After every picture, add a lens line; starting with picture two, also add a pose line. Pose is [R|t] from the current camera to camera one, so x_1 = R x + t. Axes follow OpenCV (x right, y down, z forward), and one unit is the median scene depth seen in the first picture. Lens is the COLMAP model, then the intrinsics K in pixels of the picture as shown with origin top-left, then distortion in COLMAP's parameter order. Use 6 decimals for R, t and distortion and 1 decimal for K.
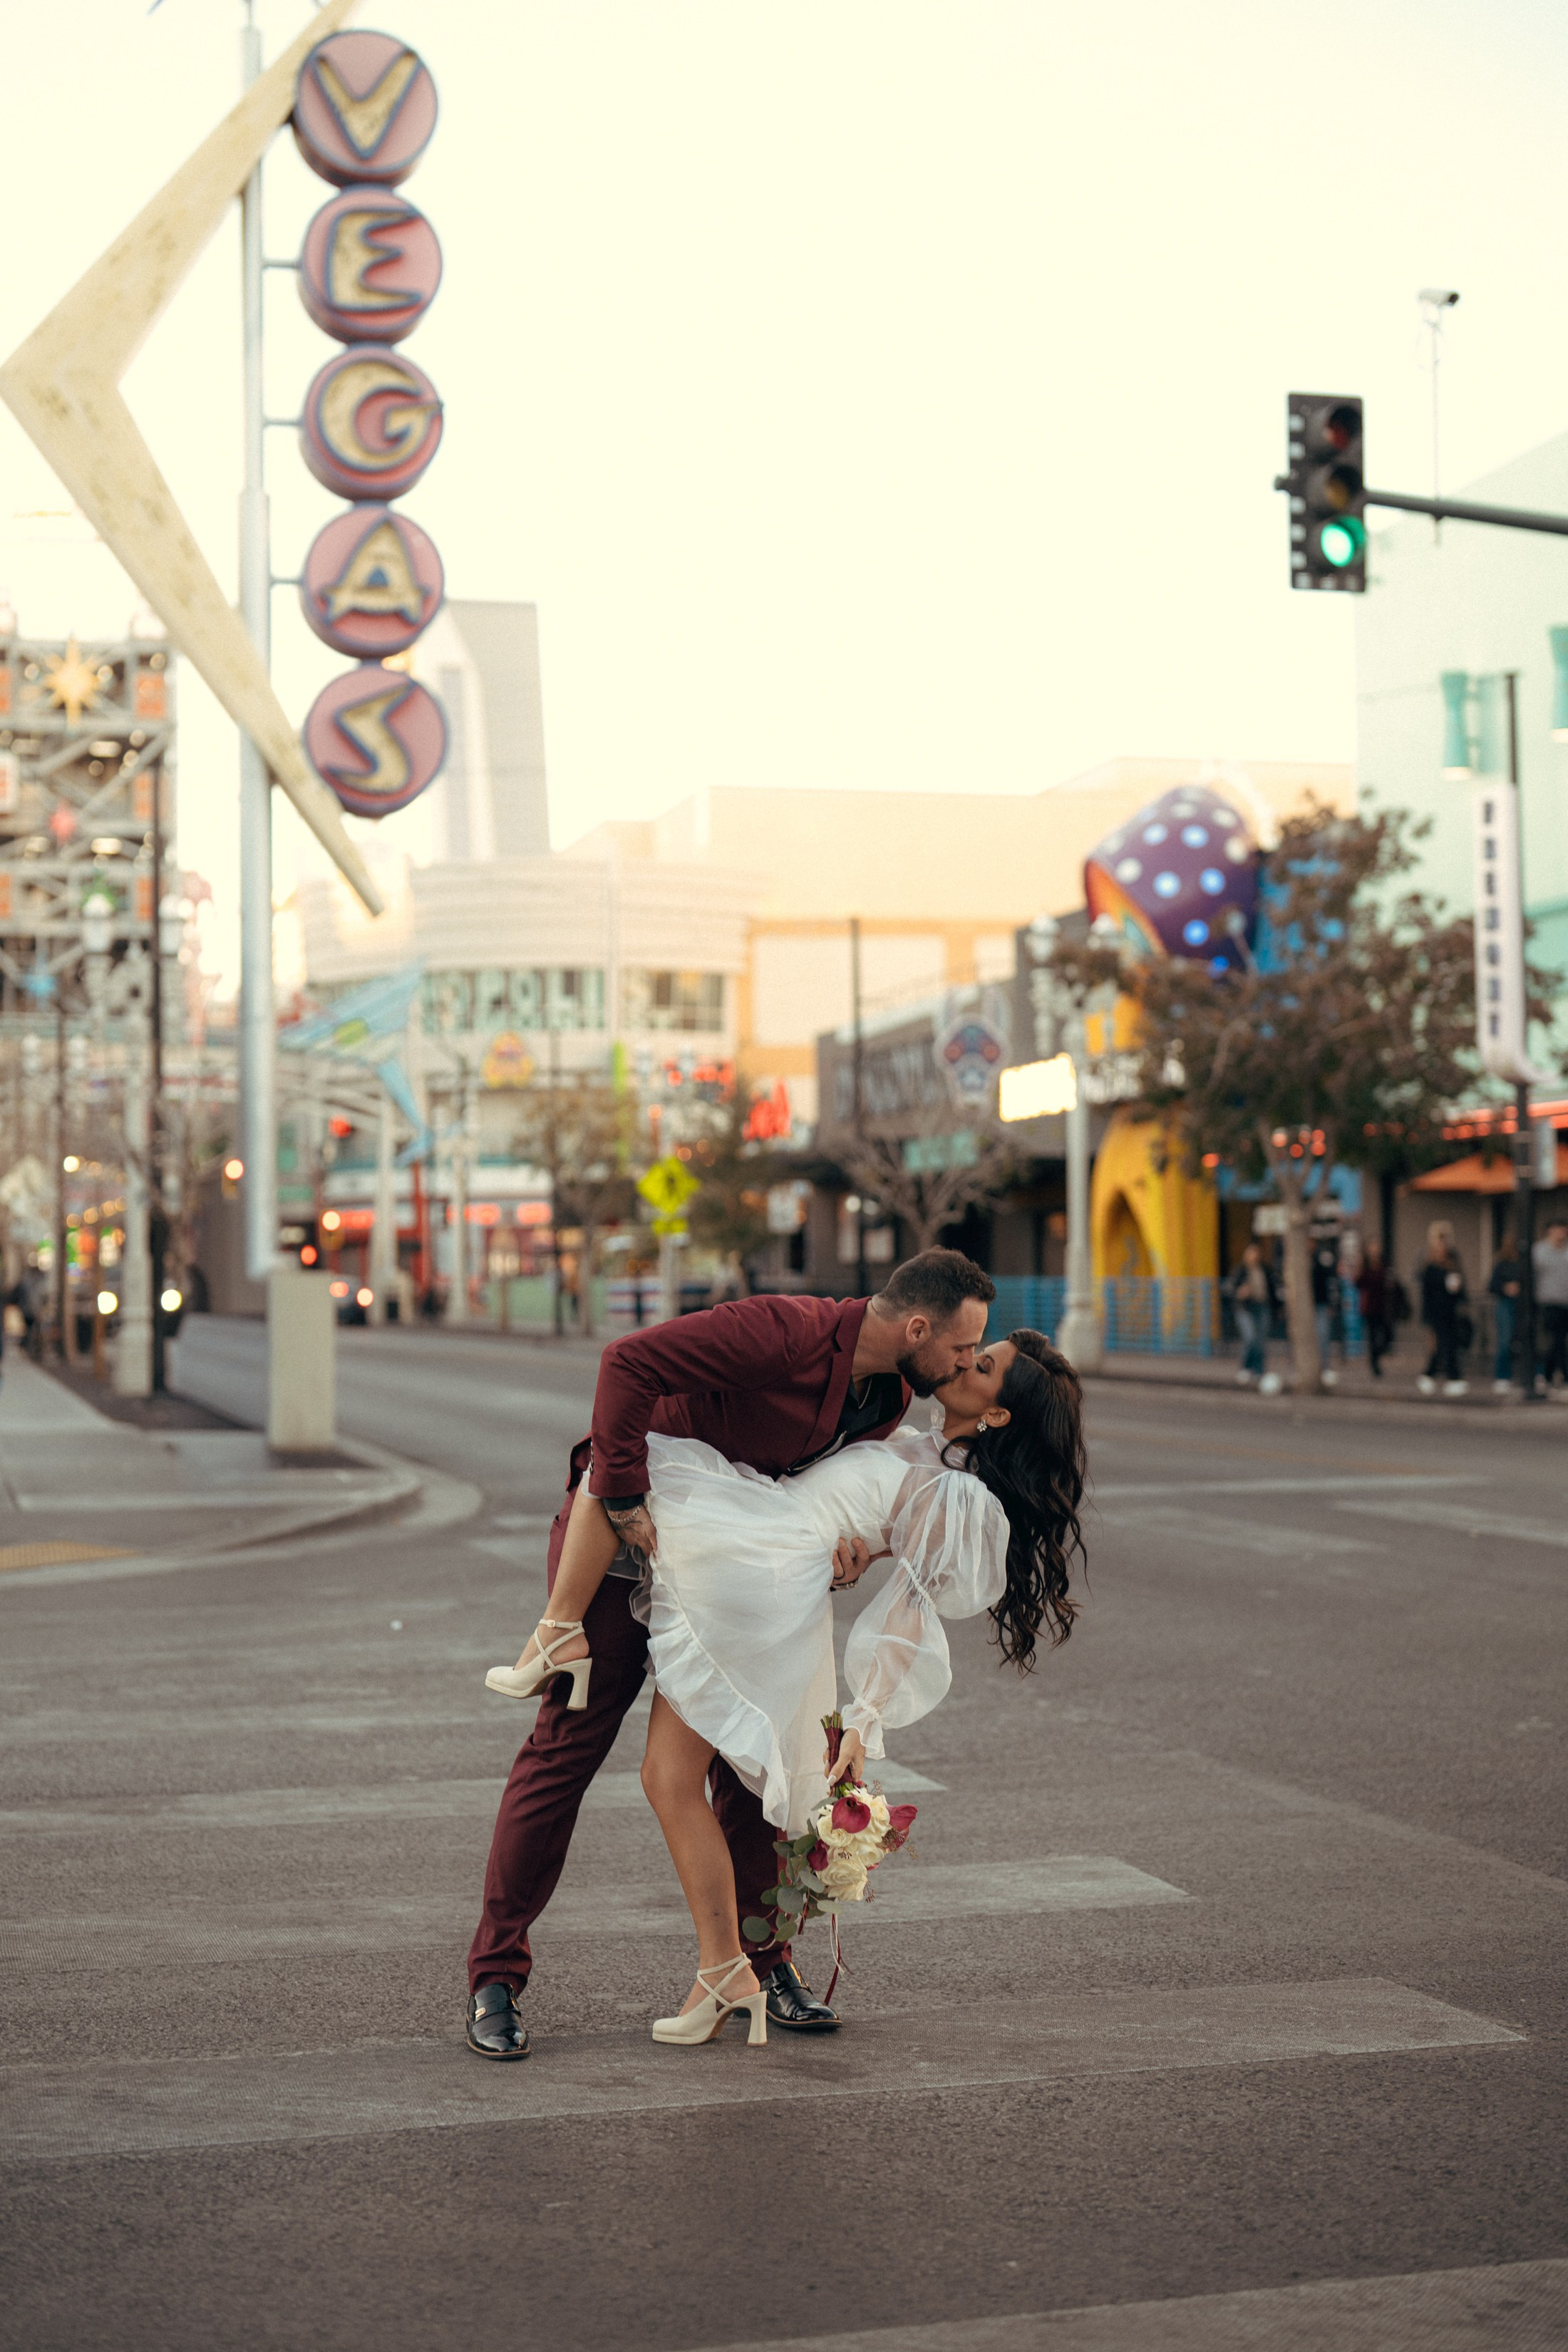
lens RADIAL K [[3098.4, 0, 727.6], [0, 3098.4, 1219.6], [0, 0, 1]] dist [-0.009282, 0.048437]
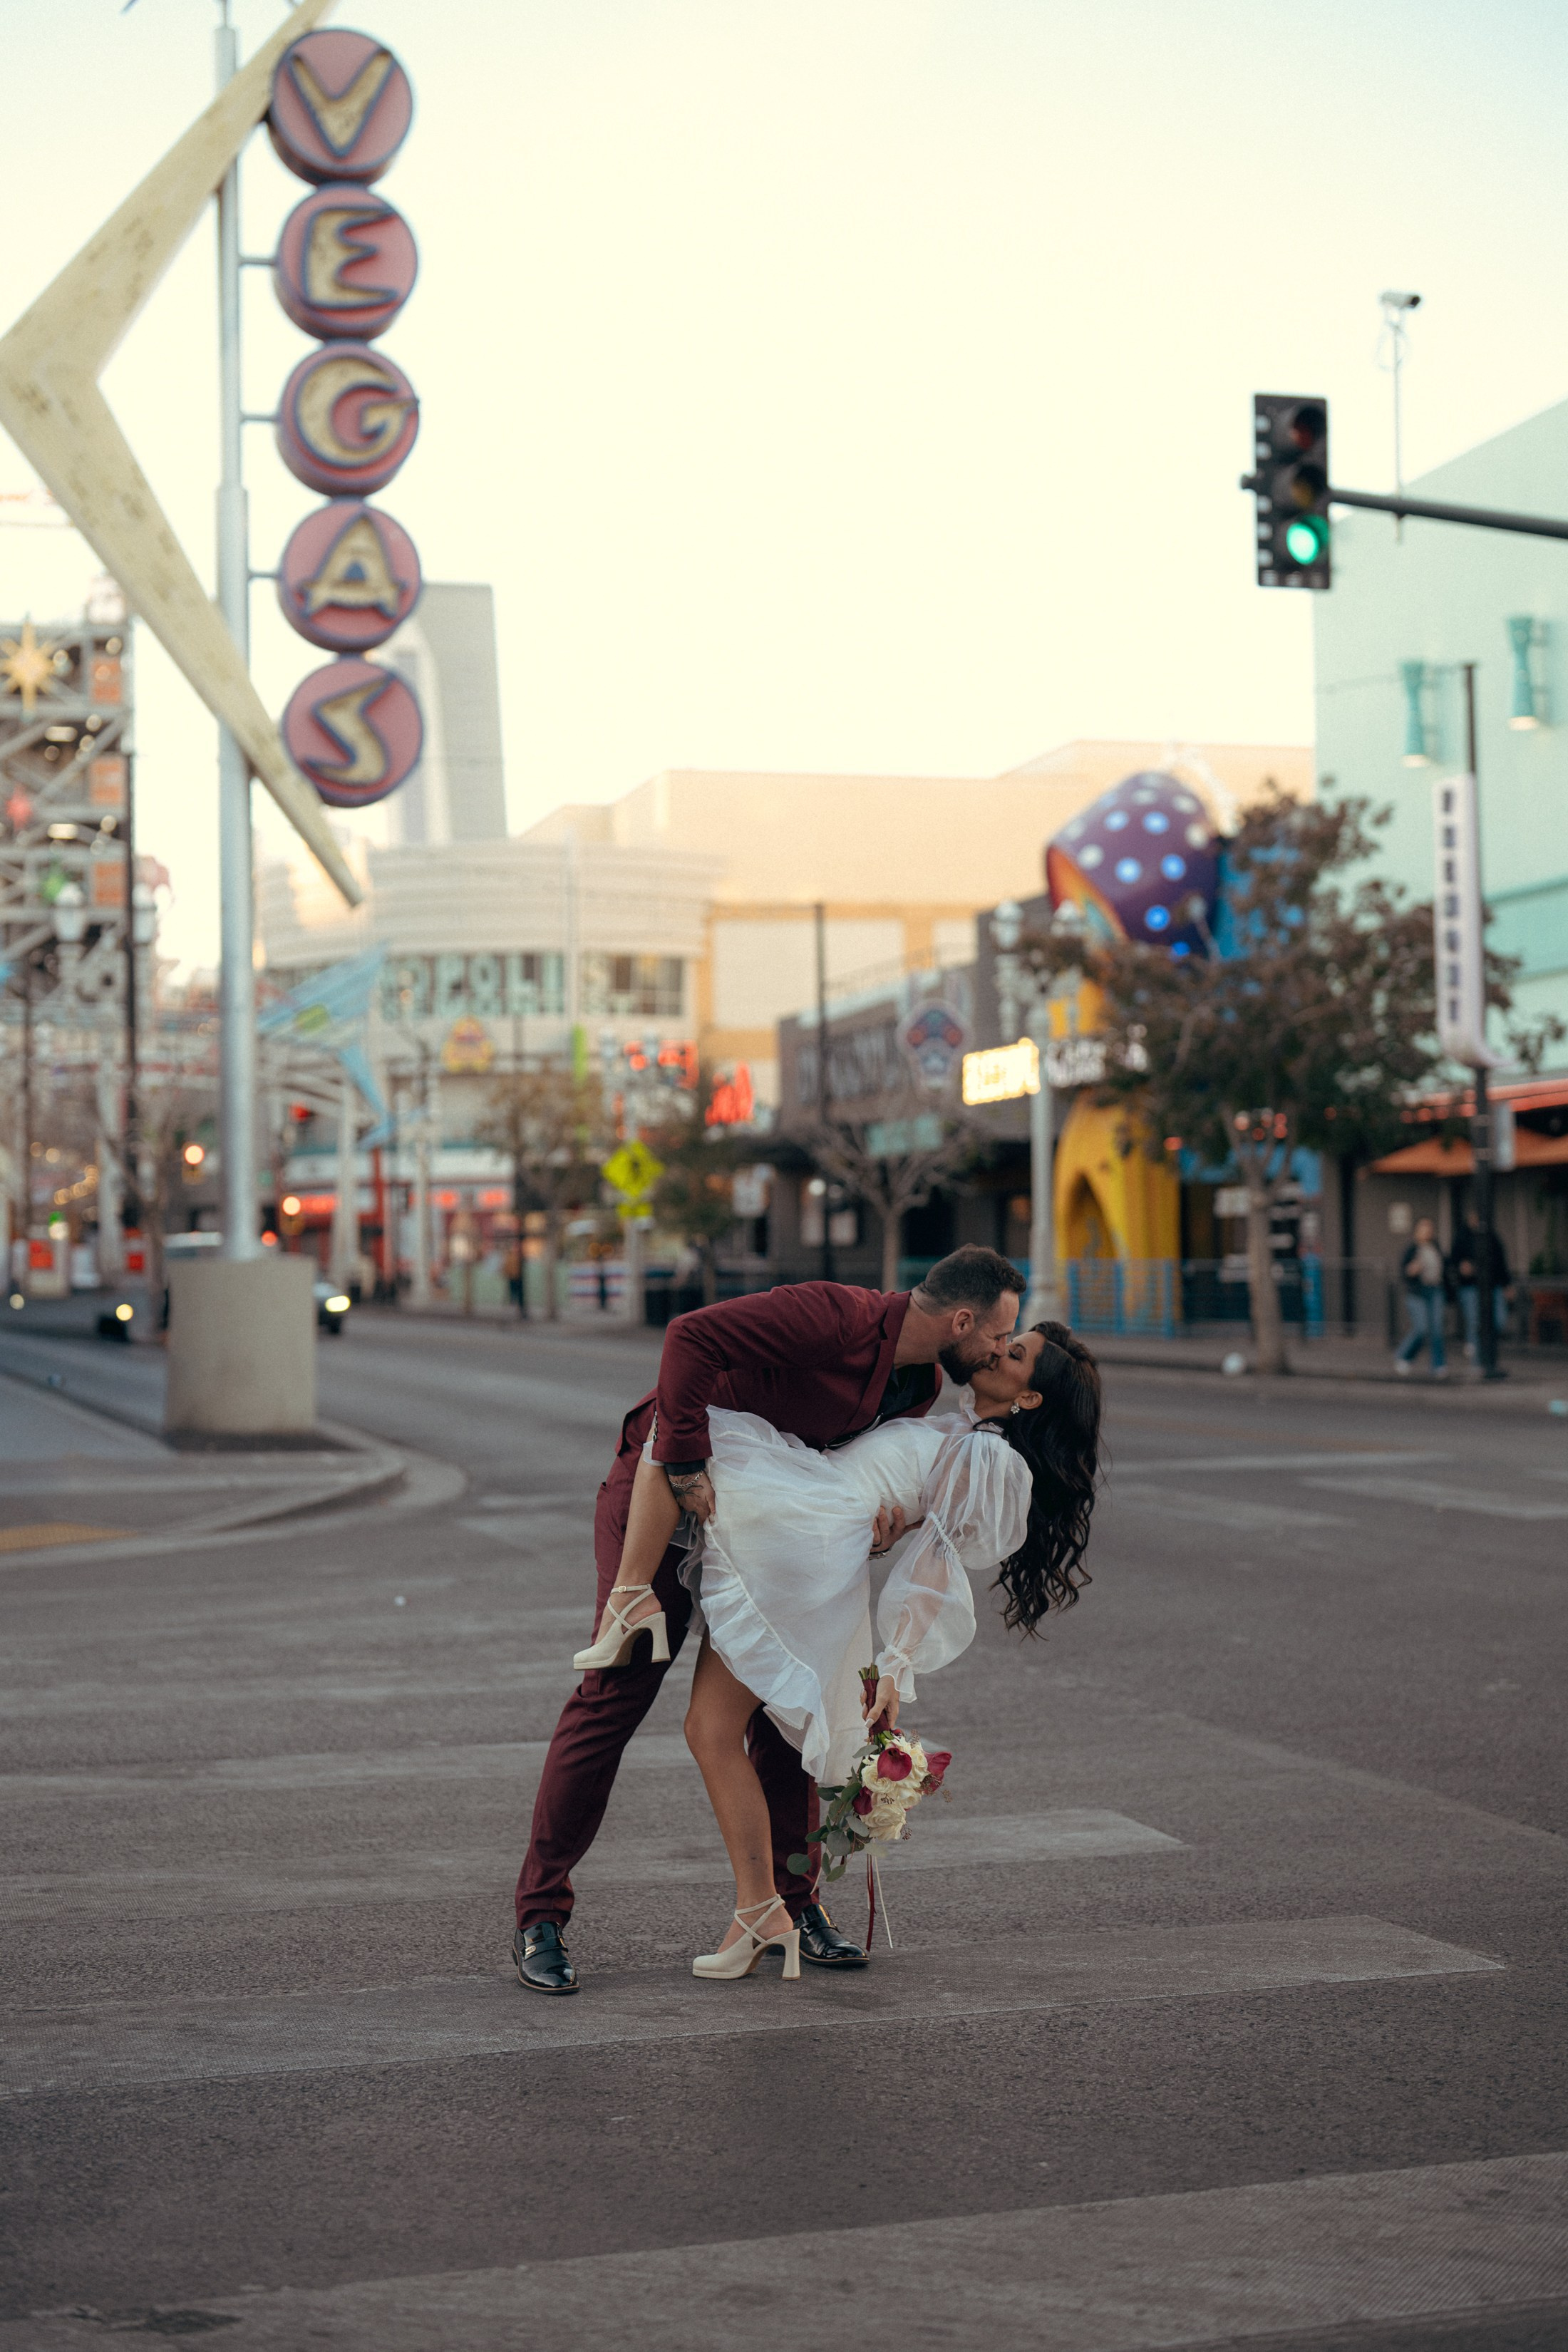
lens RADIAL K [[3100.7, 0, 728.0], [0, 3100.7, 1239.6], [0, 0, 1]] dist [-0.023844, 0.097174]
pose [[0.999891, -0.004021, 0.014238, -0.004781], [0.003851, 0.999921, 0.011968, -0.000530], [-0.014285, -0.011912, 0.999827, -0.012739]]
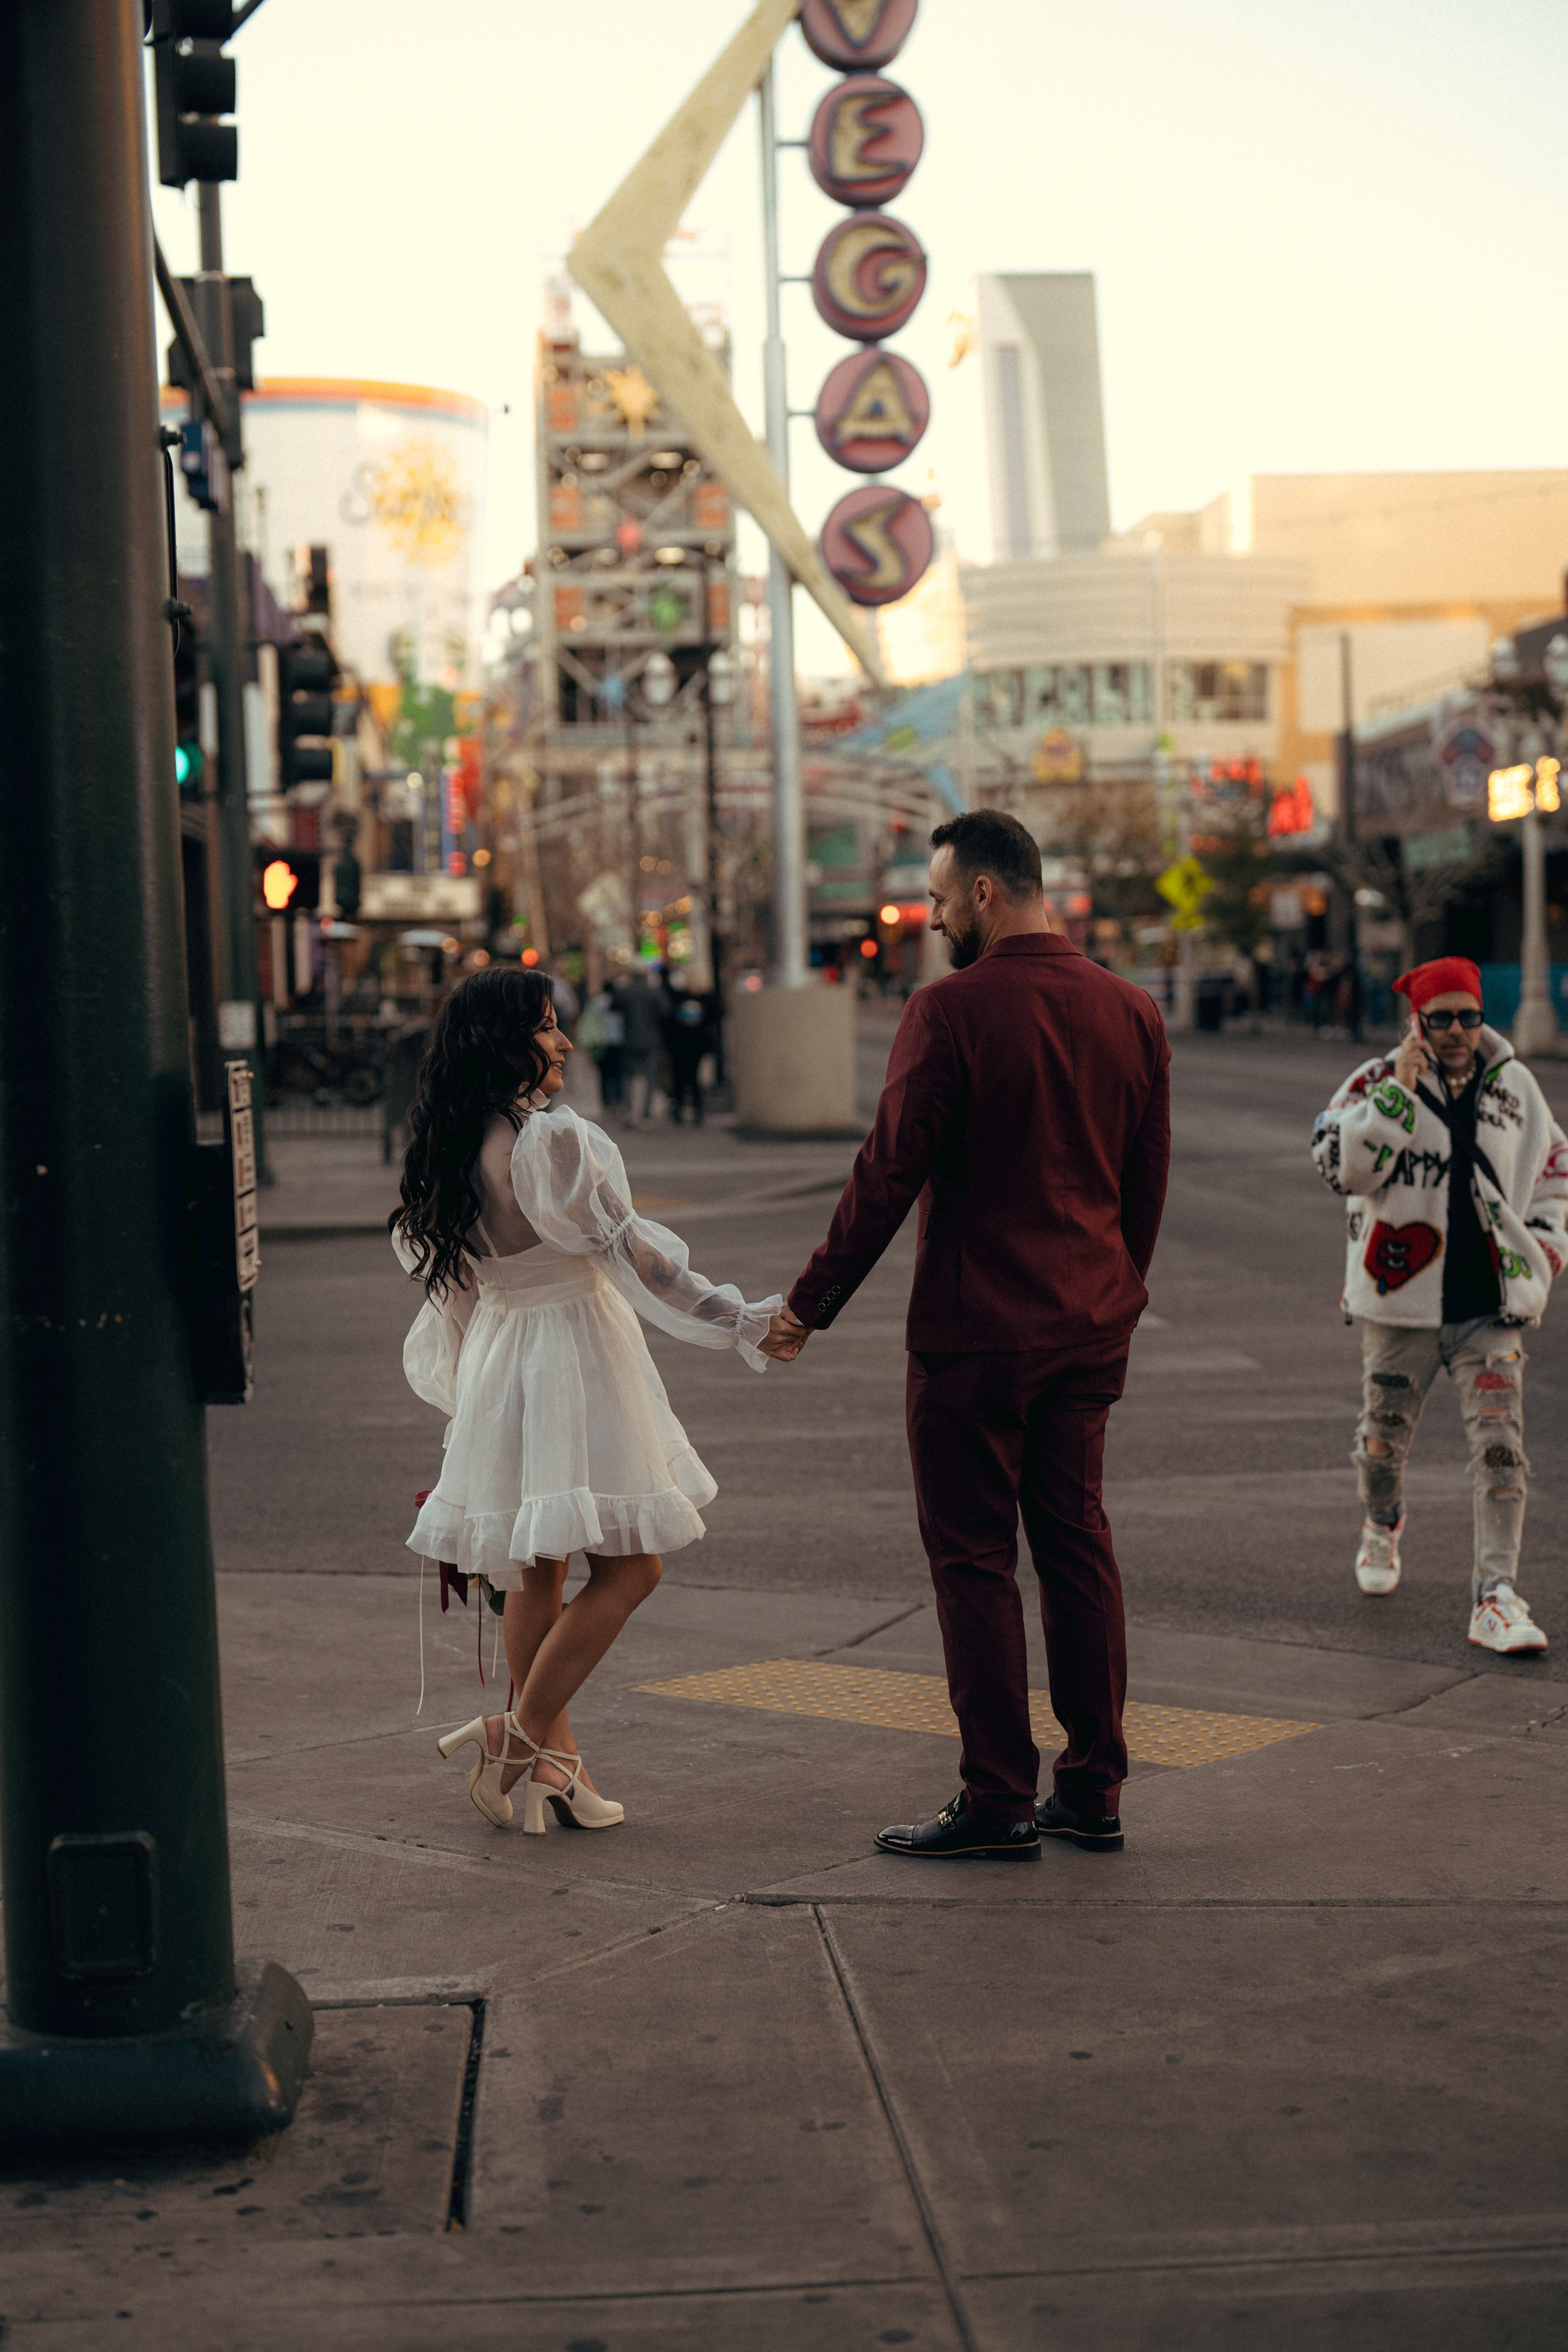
lens RADIAL K [[3100.7, 0, 728.0], [0, 3100.7, 1239.6], [0, 0, 1]] dist [-0.023844, 0.097174]
pose [[0.982948, -0.004709, -0.183822, 0.038252], [0.024592, 0.994058, 0.106034, -0.011004], [0.182230, -0.108747, 0.977224, -0.170578]]
